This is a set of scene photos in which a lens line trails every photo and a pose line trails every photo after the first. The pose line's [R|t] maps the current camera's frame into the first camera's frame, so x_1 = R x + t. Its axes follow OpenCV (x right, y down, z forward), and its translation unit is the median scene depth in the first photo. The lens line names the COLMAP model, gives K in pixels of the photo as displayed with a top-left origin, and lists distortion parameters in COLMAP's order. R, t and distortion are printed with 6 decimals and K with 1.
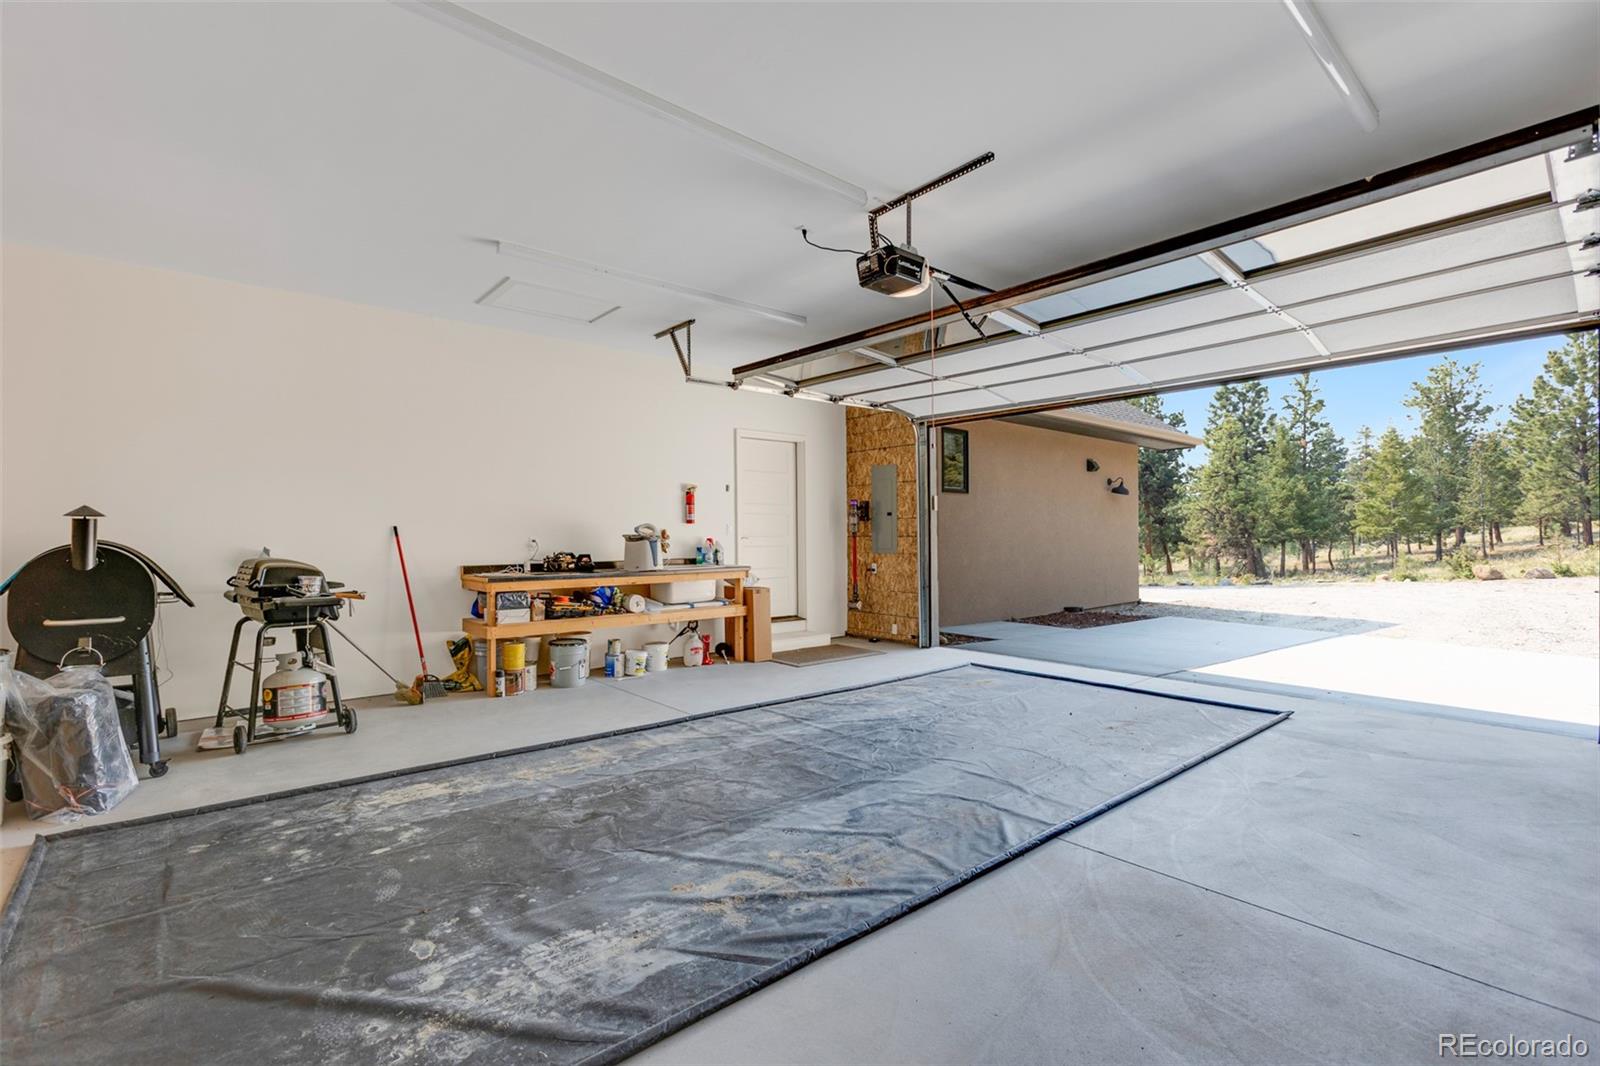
lens RADIAL K [[736.5, 0, 790.0], [0, 736.5, 527.2], [0, 0, 1]] dist [-0.010286, 0.000345]
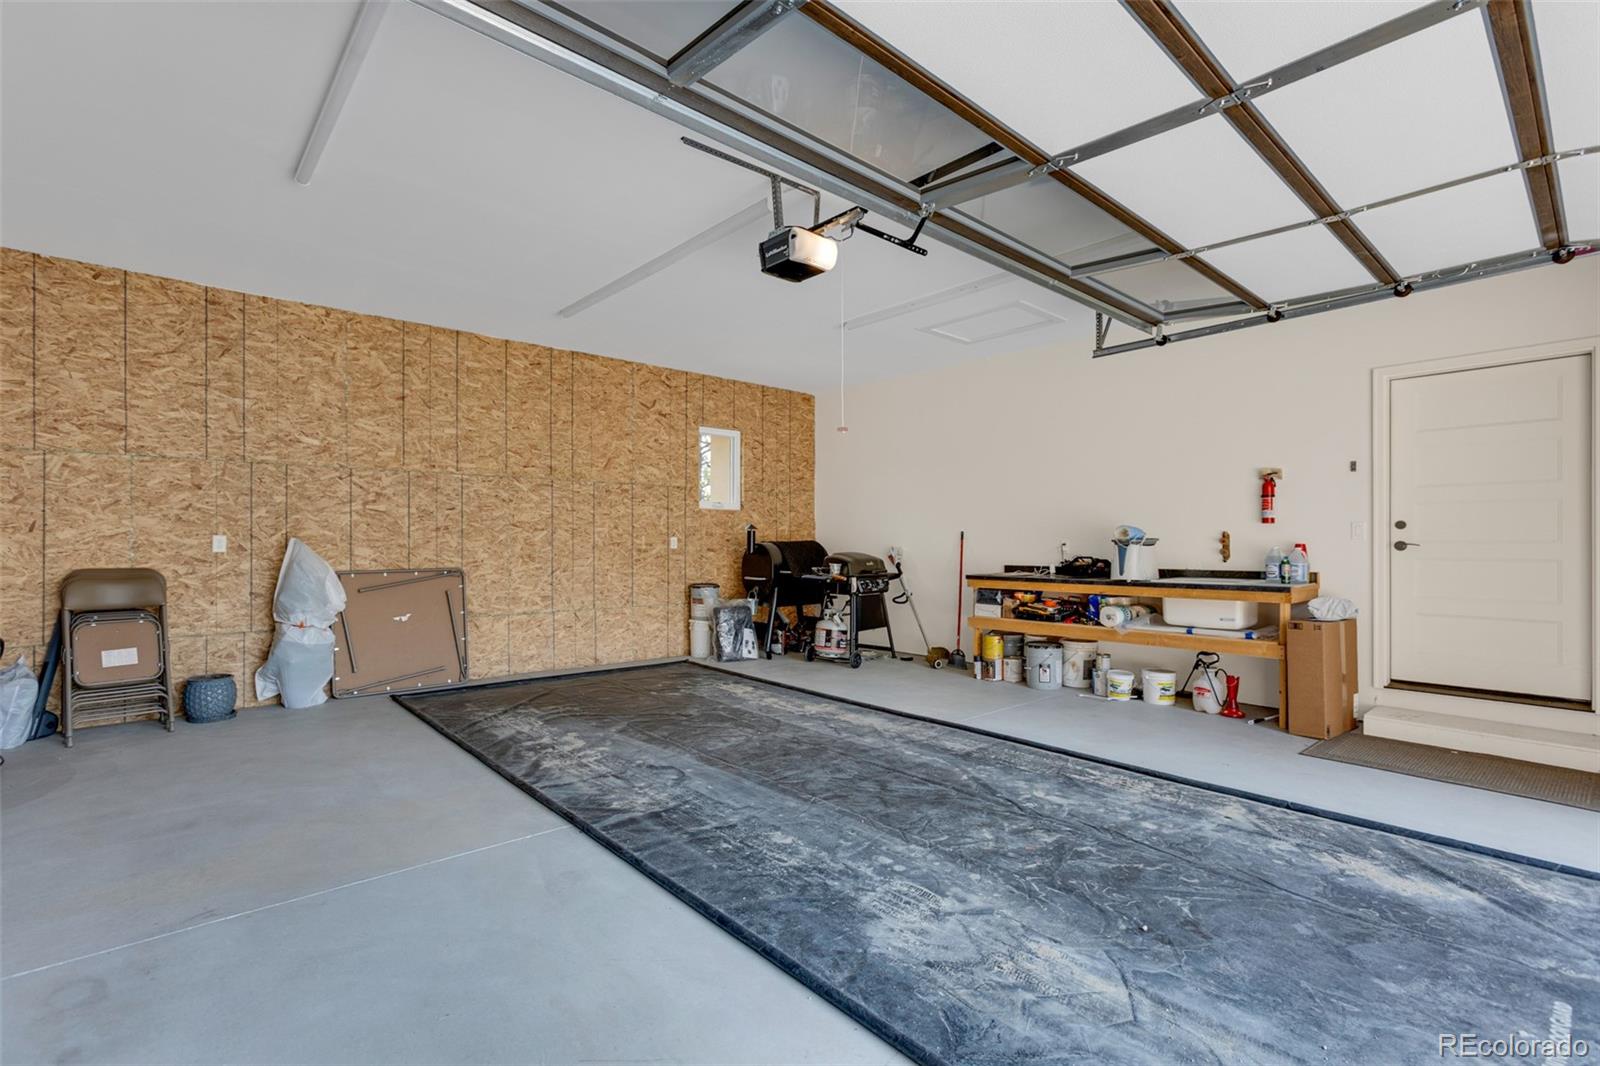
lens RADIAL K [[736.5, 0, 791.4], [0, 736.5, 539.6], [0, 0, 1]] dist [-0.010286, 0.000345]
pose [[0.006123, 0.003745, -0.999974, 0.951868], [0.009530, 0.999947, 0.003803, 0.006366], [0.999936, -0.009553, 0.006087, 0.877195]]
